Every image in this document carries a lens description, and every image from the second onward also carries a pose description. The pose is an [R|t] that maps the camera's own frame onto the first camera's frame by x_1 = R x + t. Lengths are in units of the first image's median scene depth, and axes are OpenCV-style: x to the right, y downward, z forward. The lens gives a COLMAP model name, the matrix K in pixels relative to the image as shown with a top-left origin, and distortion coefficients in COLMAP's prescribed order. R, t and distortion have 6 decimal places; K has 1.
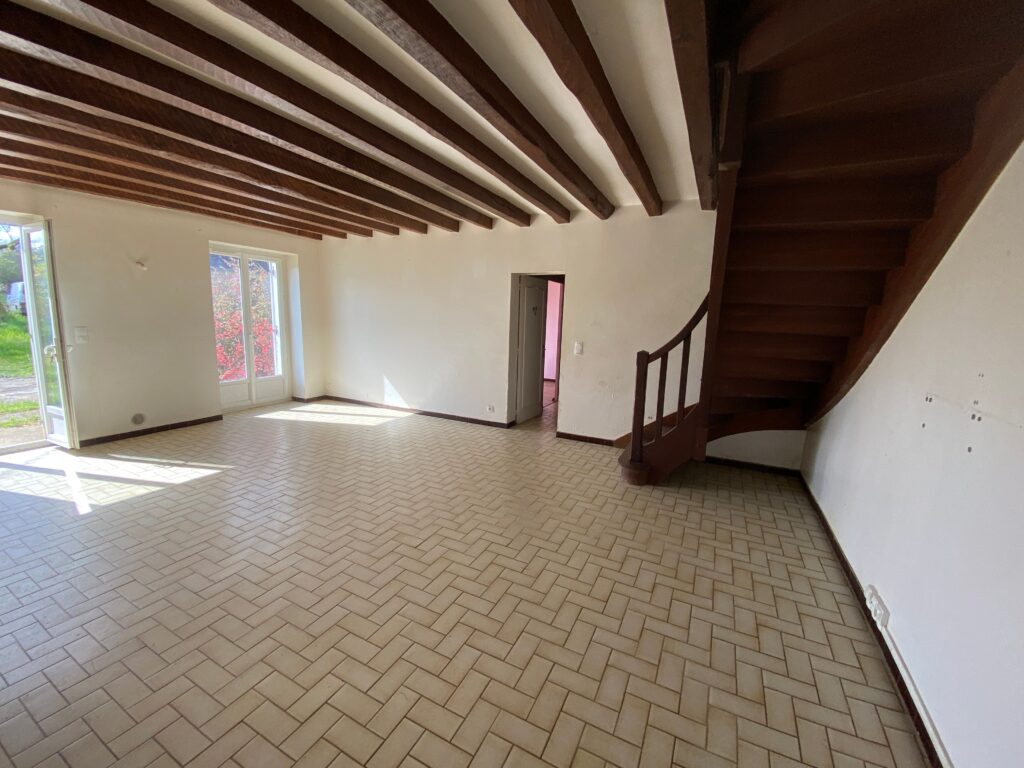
lens RADIAL K [[416.2, 0, 512.2], [0, 416.2, 381.5], [0, 0, 1]] dist [-0.006239, -0.008601]
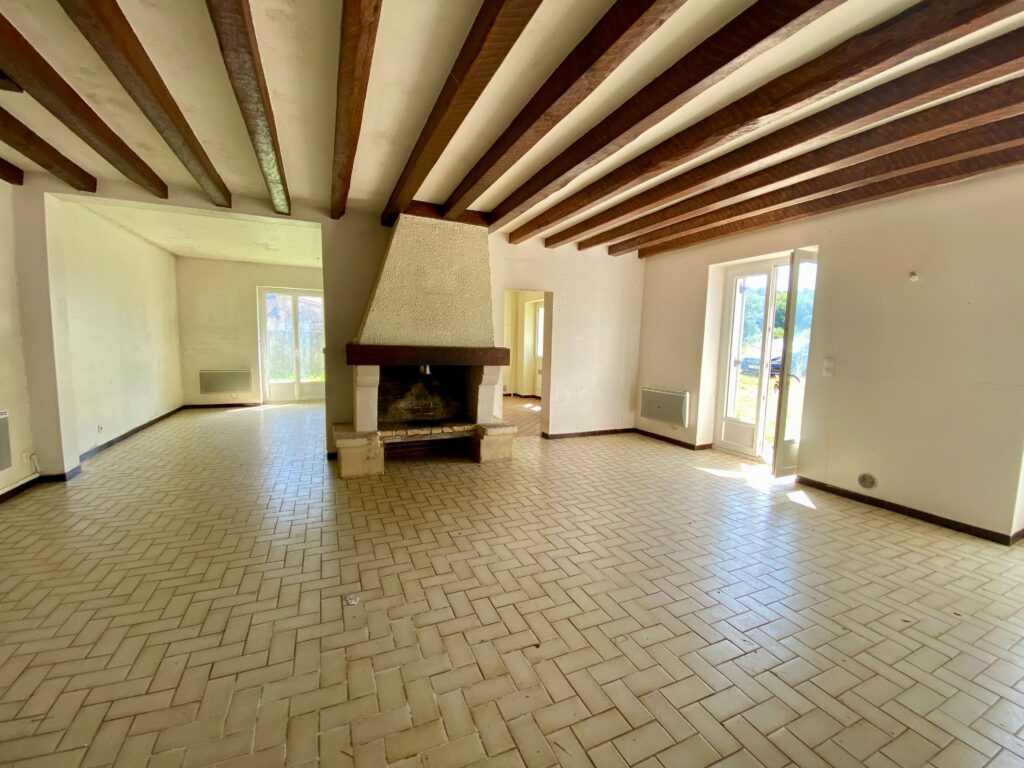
lens RADIAL K [[416.2, 0, 510.1], [0, 416.2, 384.0], [0, 0, 1]] dist [-0.006239, -0.008601]
pose [[-0.631216, 0.034572, -0.774836, 0.177095], [-0.161963, 0.971107, 0.175271, -0.201315], [0.758508, 0.236128, -0.607378, 1.692461]]
